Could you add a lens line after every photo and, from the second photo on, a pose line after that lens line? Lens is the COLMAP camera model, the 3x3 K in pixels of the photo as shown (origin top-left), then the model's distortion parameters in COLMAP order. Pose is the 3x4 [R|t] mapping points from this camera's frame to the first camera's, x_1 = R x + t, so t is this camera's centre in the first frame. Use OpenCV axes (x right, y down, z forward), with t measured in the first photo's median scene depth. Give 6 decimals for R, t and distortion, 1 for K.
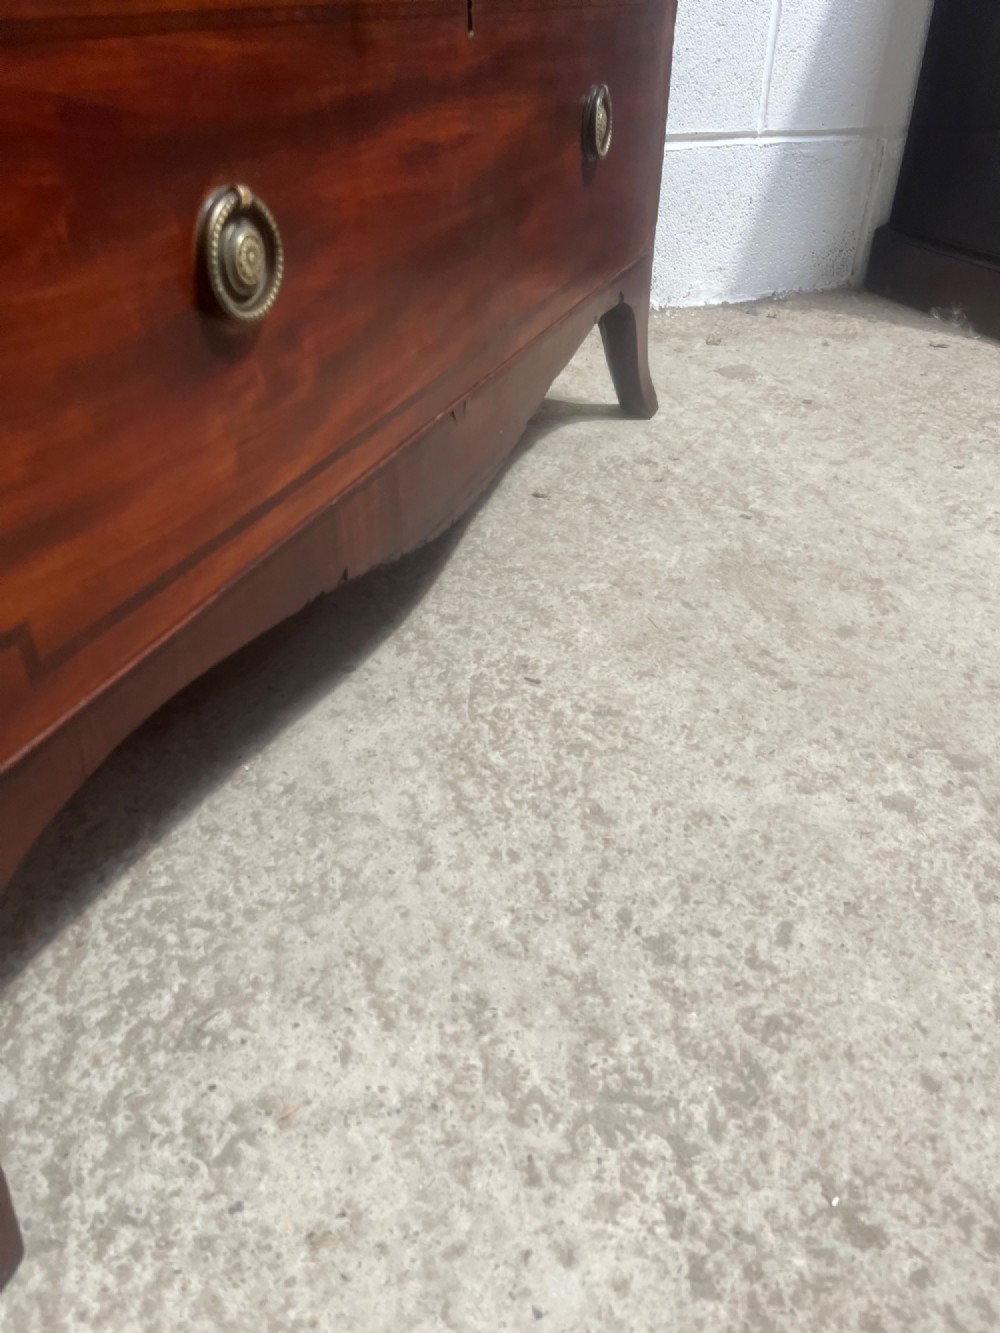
lens RADIAL K [[1008.3, 0, 493.0], [0, 1008.3, 677.0], [0, 0, 1]] dist [0.060912, -0.091522]
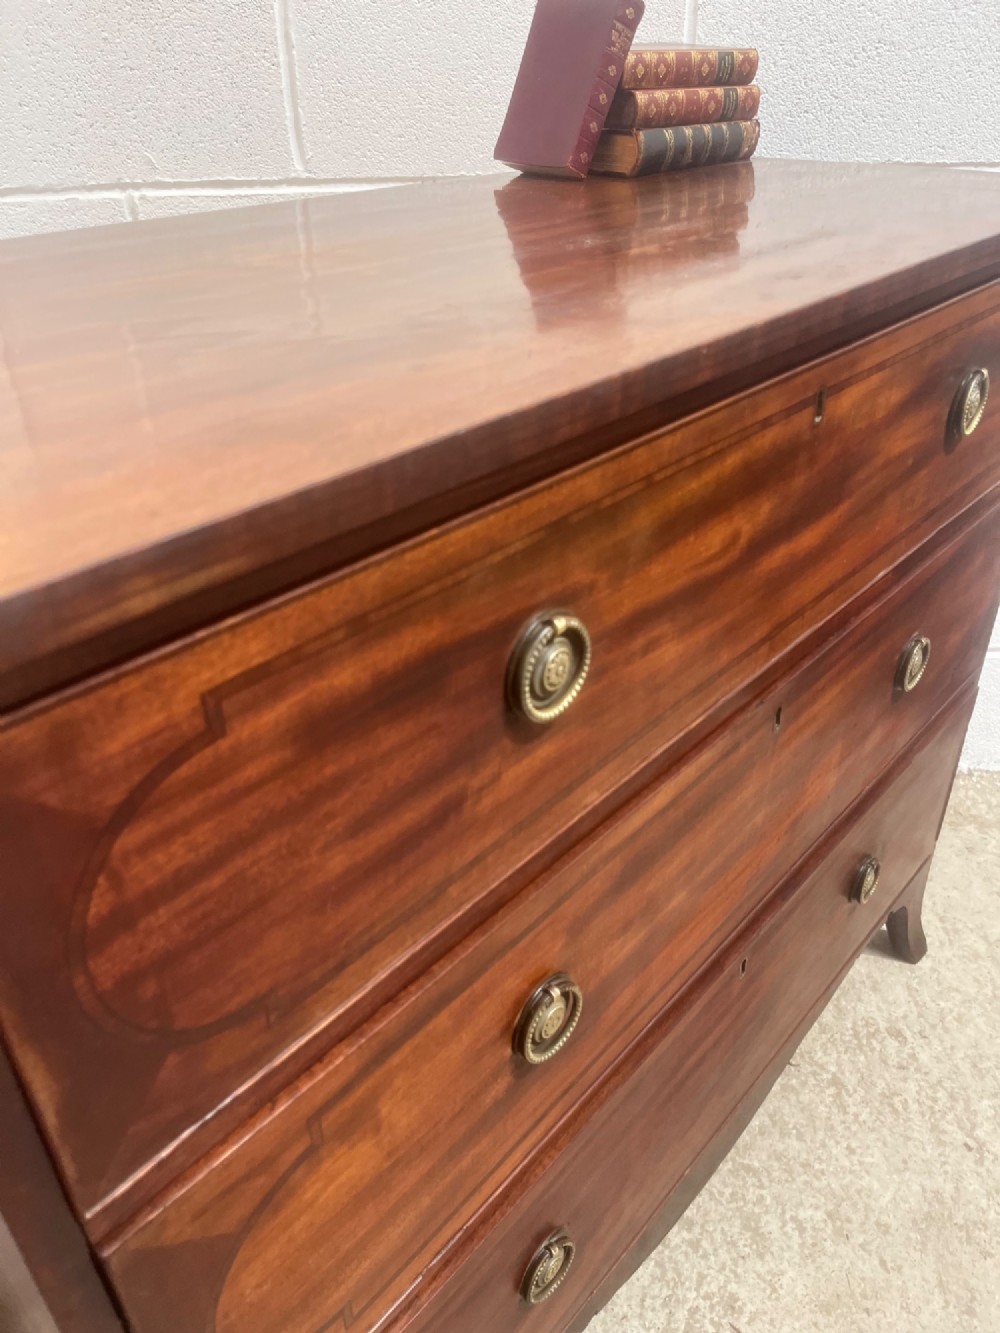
lens RADIAL K [[1008.3, 0, 498.8], [0, 1008.3, 680.6], [0, 0, 1]] dist [0.060912, -0.091522]
pose [[0.939189, 0.160044, -0.303826, 0.021770], [-0.172140, 0.984983, -0.013268, -0.920123], [0.297140, 0.064761, 0.952635, -0.486413]]
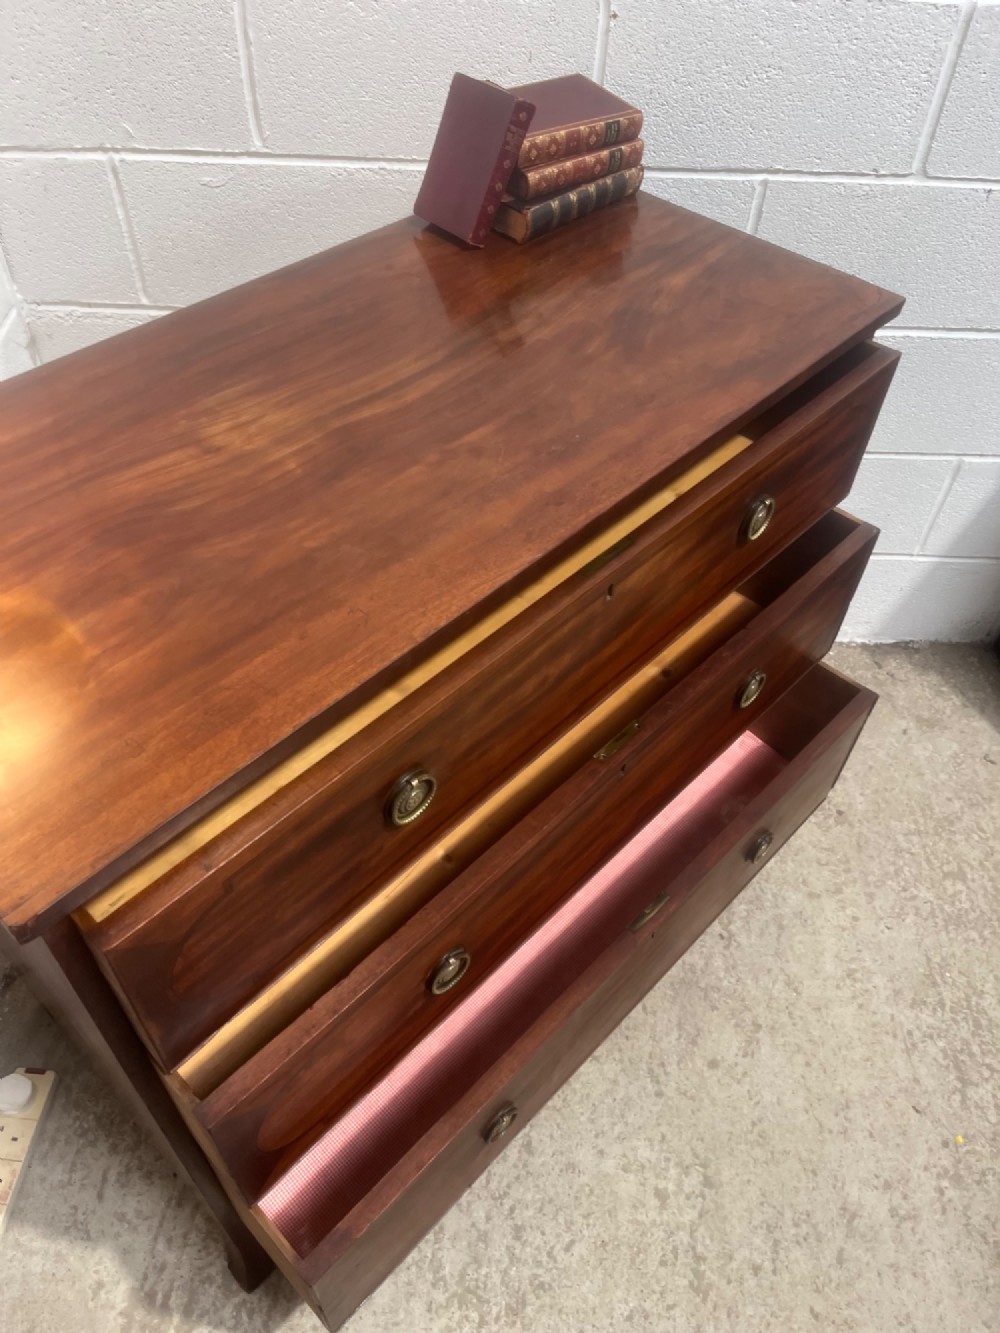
lens RADIAL K [[1008.3, 0, 486.8], [0, 1008.3, 677.8], [0, 0, 1]] dist [0.060912, -0.091522]
pose [[0.927114, 0.292491, -0.234324, 0.250707], [-0.229907, 0.937632, 0.260747, -1.454792], [0.295976, -0.187869, 0.936538, -0.980865]]
